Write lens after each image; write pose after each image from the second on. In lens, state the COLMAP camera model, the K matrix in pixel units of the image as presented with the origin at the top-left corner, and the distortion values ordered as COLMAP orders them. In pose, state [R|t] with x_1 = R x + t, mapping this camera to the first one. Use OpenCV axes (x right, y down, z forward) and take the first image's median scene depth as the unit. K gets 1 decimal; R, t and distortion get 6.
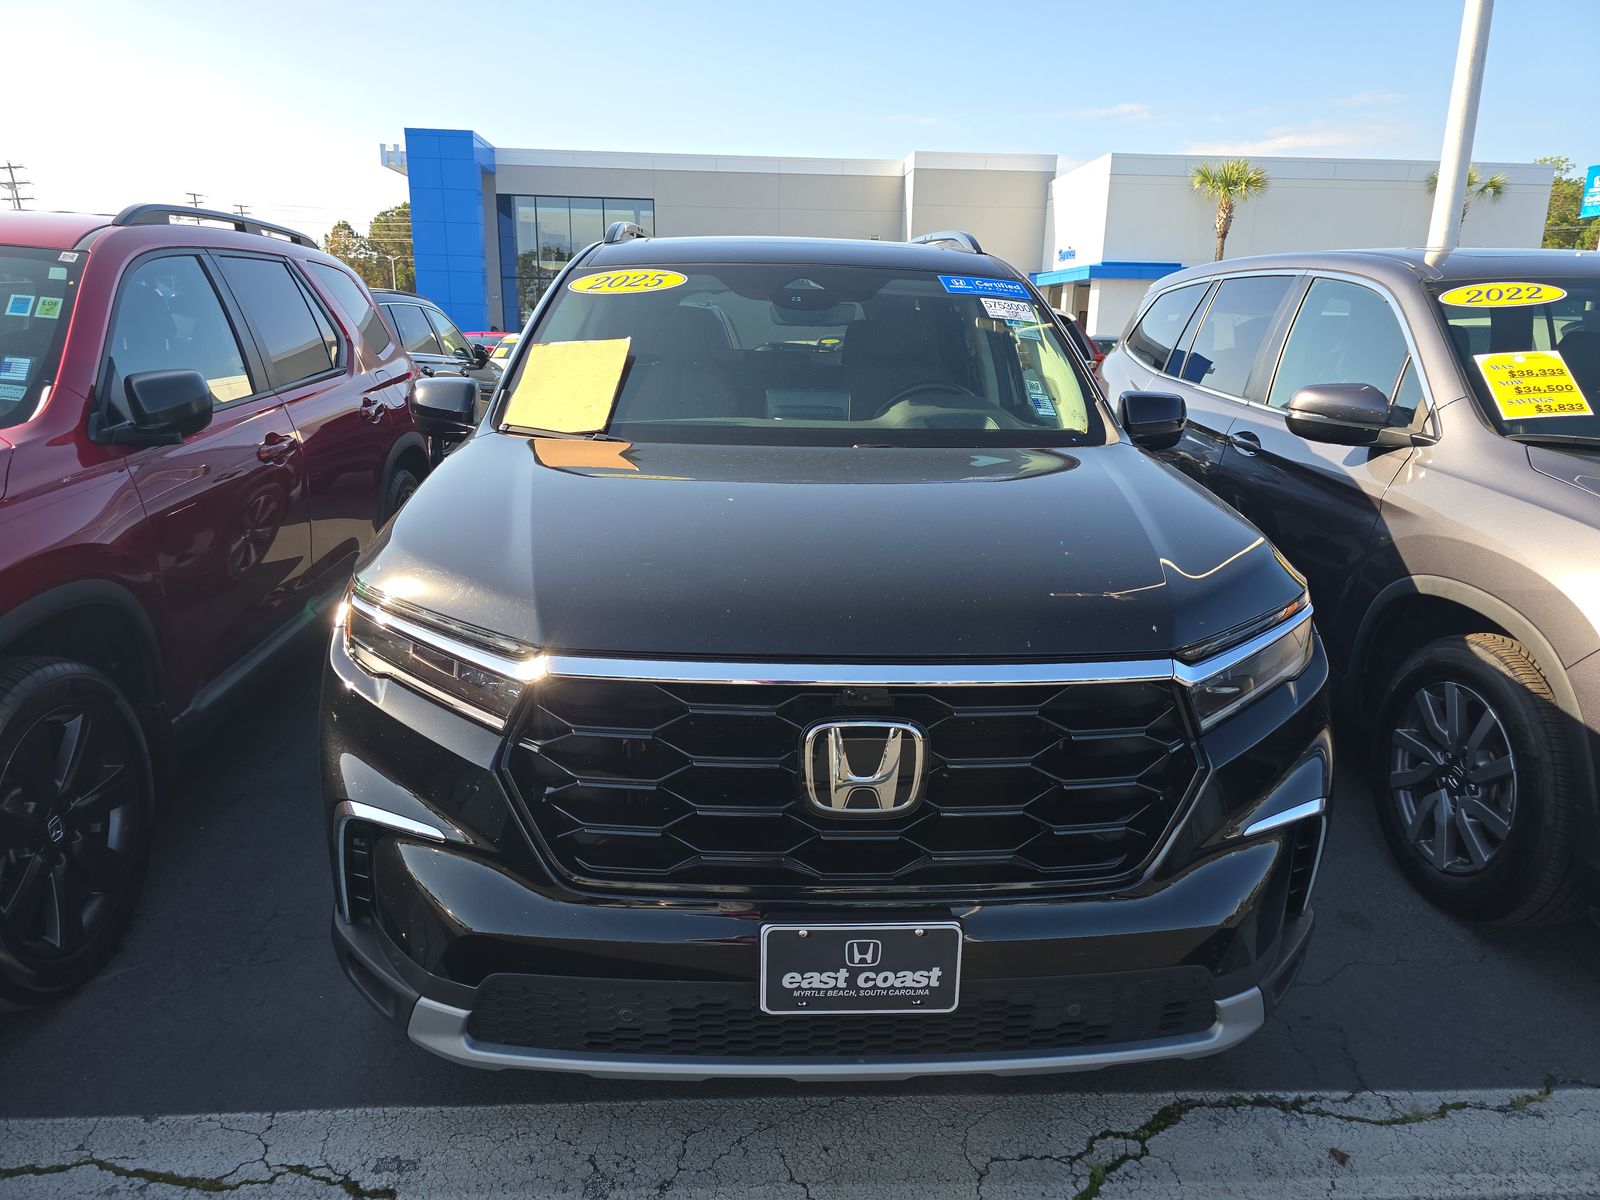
lens RADIAL K [[1068.6, 0, 796.3], [0, 1068.6, 598.3], [0, 0, 1]] dist [0.033523, -0.033880]
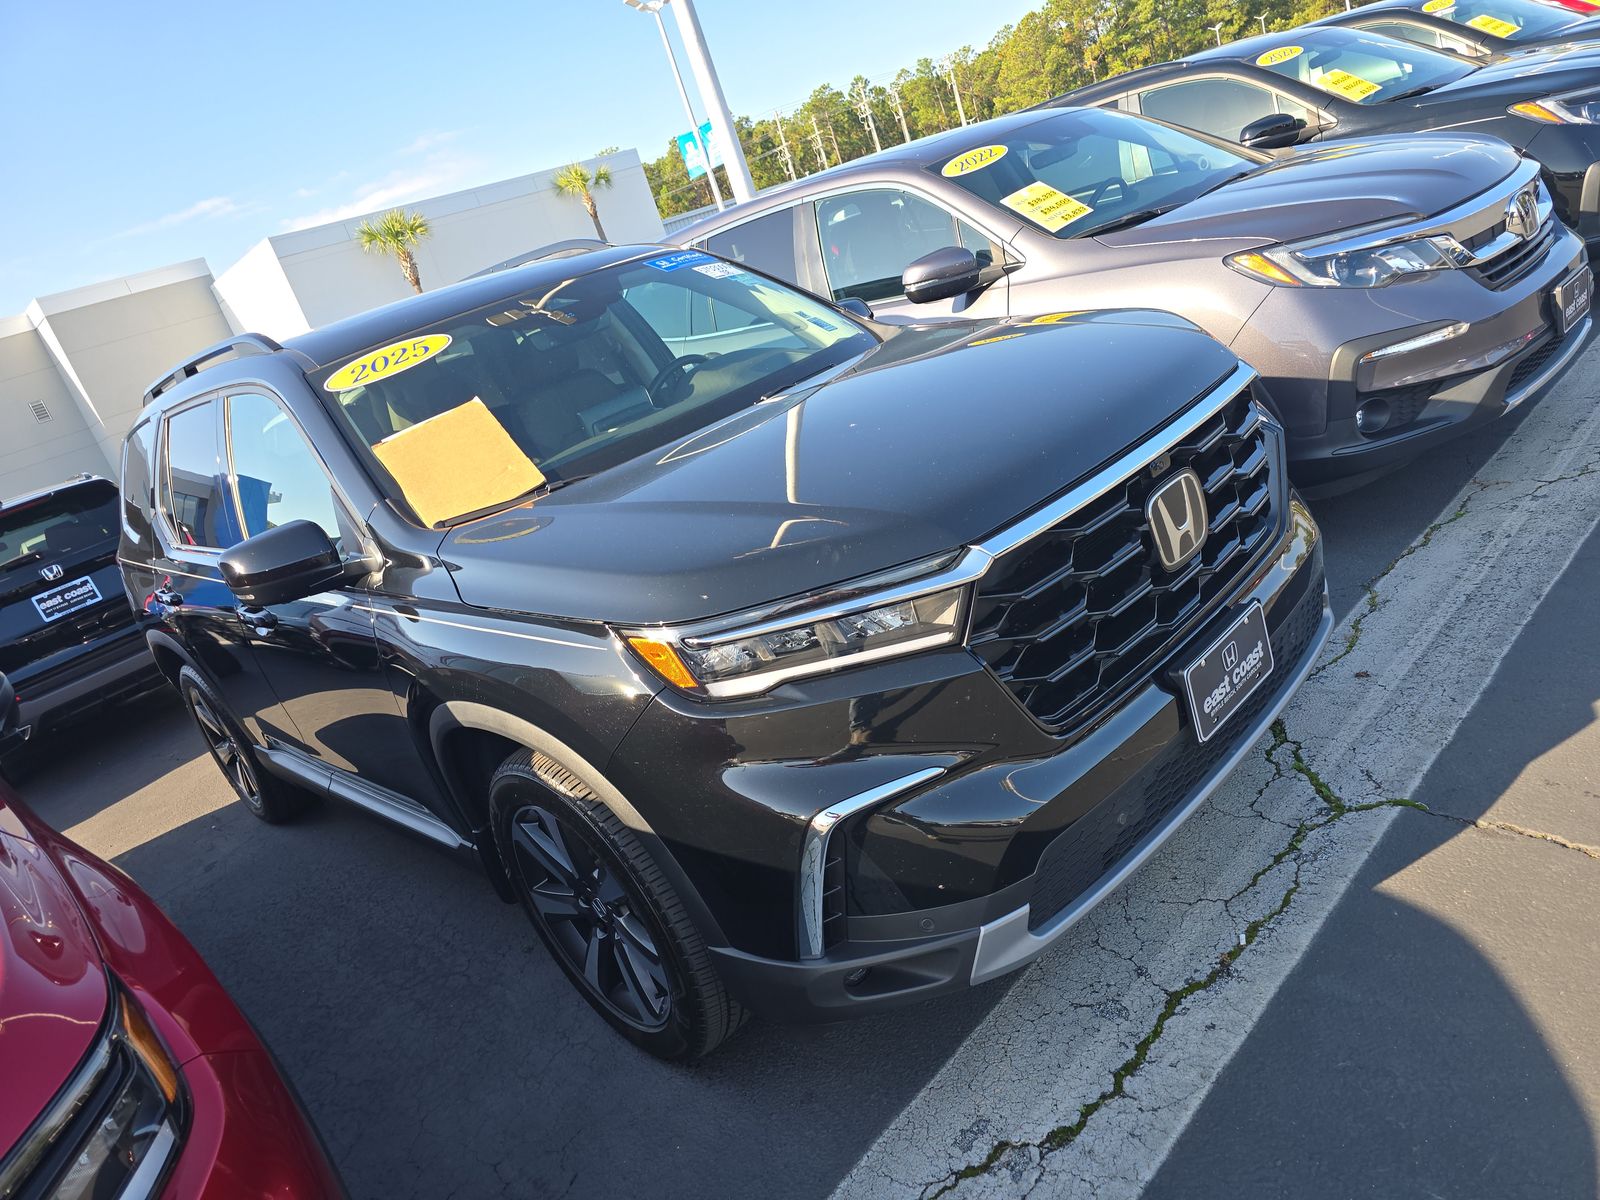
lens RADIAL K [[1068.6, 0, 787.2], [0, 1068.6, 603.9], [0, 0, 1]] dist [0.033523, -0.033880]
pose [[0.717850, -0.450652, 0.530664, -0.498155], [0.474188, 0.874581, 0.101261, -0.049453], [-0.509742, 0.178945, 0.841512, 0.105352]]
